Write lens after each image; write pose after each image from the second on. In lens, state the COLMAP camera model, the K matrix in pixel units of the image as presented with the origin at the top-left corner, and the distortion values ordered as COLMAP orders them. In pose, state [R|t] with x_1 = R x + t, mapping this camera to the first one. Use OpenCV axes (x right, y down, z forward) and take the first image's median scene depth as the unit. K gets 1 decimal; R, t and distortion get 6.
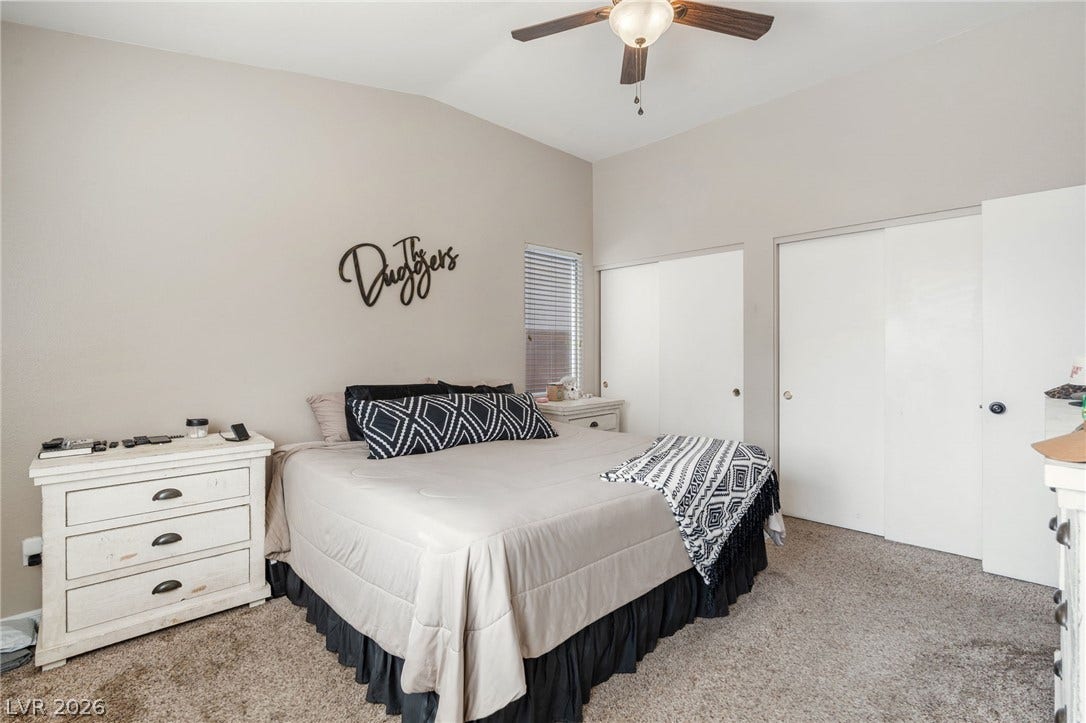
lens RADIAL K [[487.7, 0, 544.3], [0, 487.7, 356.4], [0, 0, 1]] dist [-0.000838, 0.000526]
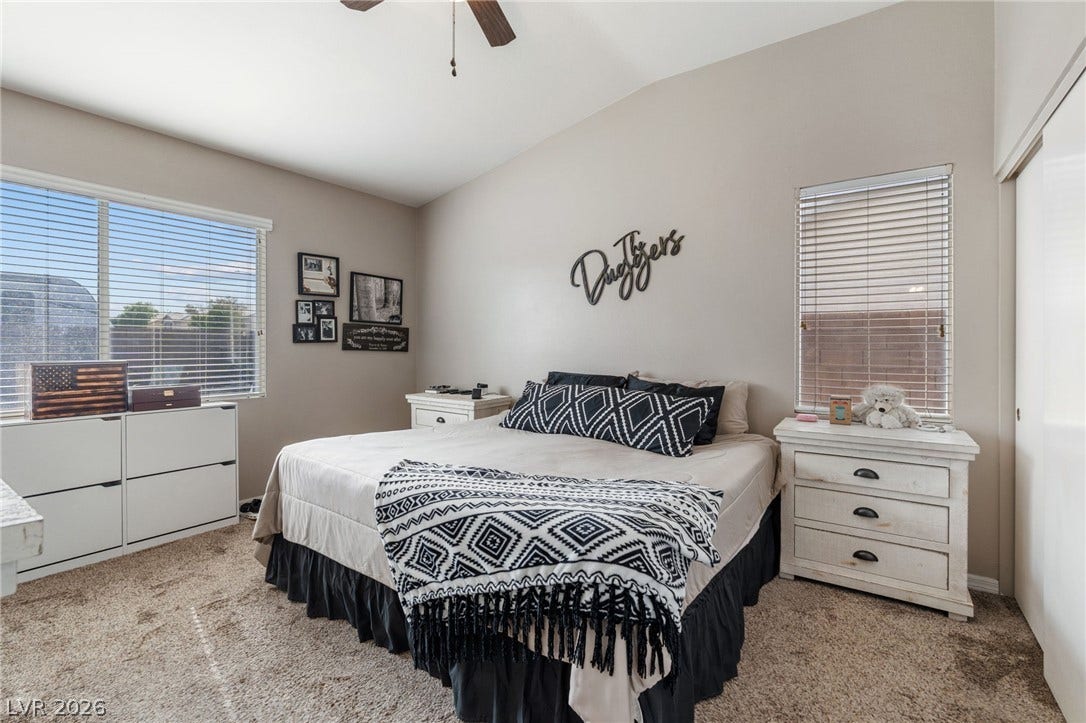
lens RADIAL K [[479.7, 0, 545.1], [0, 479.7, 348.8], [0, 0, 1]] dist [-0.056869, 0.000096]
pose [[0.208947, 0.012124, -0.977852, 0.674687], [-0.006987, 0.999916, 0.010904, -0.009231], [0.977902, 0.004553, 0.209014, 0.610833]]
